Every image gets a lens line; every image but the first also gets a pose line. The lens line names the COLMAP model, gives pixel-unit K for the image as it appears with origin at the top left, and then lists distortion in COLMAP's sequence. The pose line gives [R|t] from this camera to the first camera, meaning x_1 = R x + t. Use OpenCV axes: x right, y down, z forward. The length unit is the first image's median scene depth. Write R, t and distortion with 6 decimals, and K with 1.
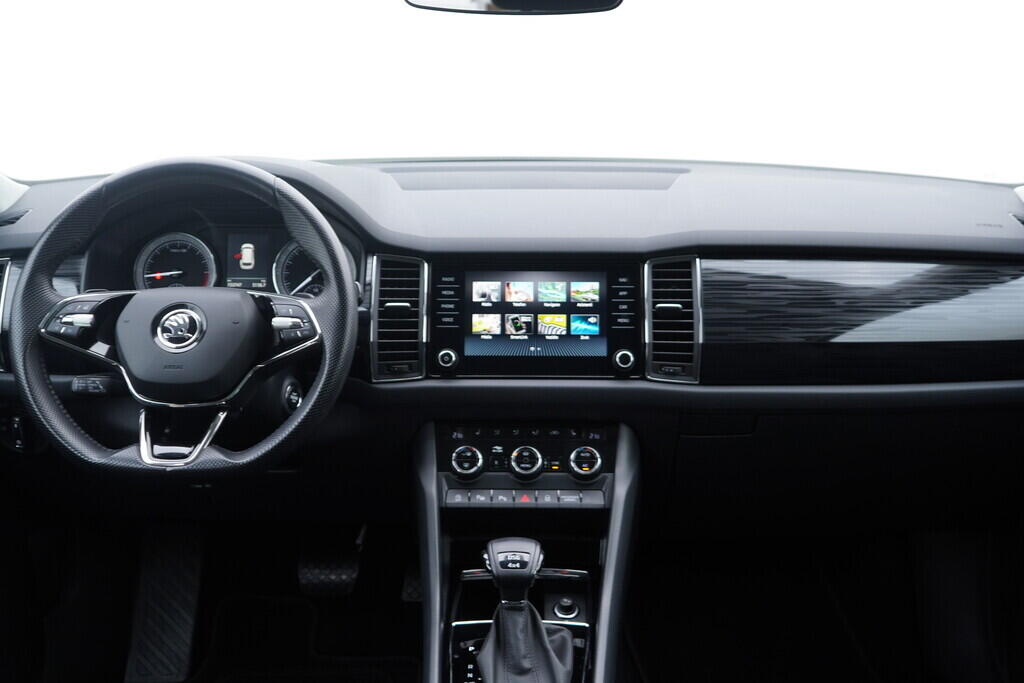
lens RADIAL K [[1067.5, 0, 511.7], [0, 1067.5, 339.1], [0, 0, 1]] dist [-0.005825, 0.000000]
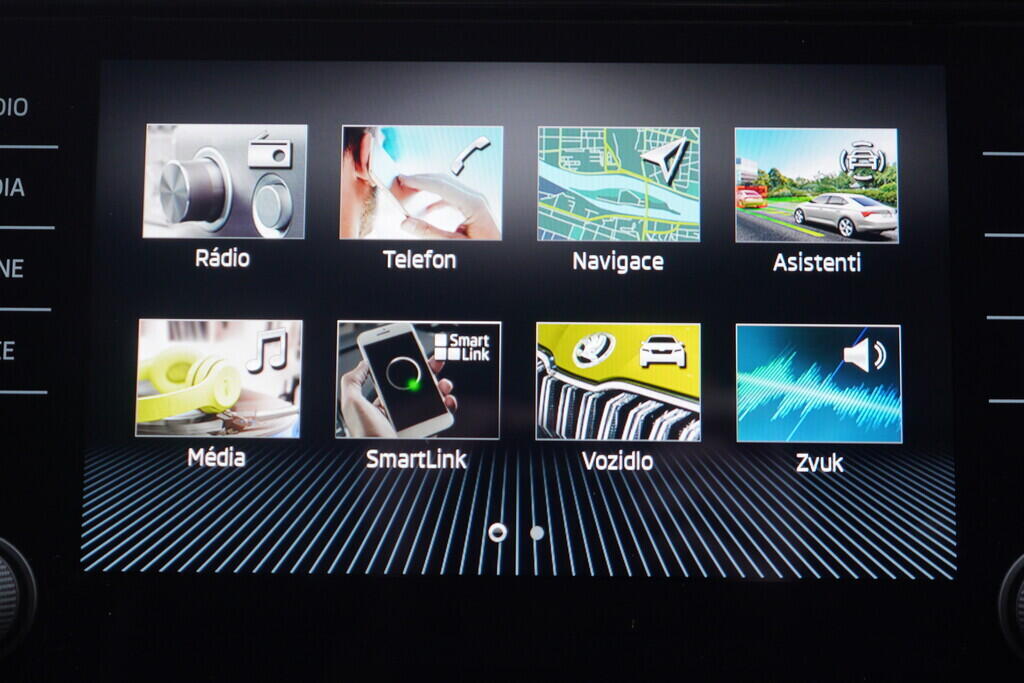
lens RADIAL K [[1067.5, 0, 511.6], [0, 1067.5, 342.2], [0, 0, 1]] dist [-0.005825, 0.000000]
pose [[0.999941, 0.003349, 0.010320, 0.019626], [-0.003333, 0.999993, -0.001491, -0.019524], [-0.010325, 0.001456, 0.999946, 0.837692]]
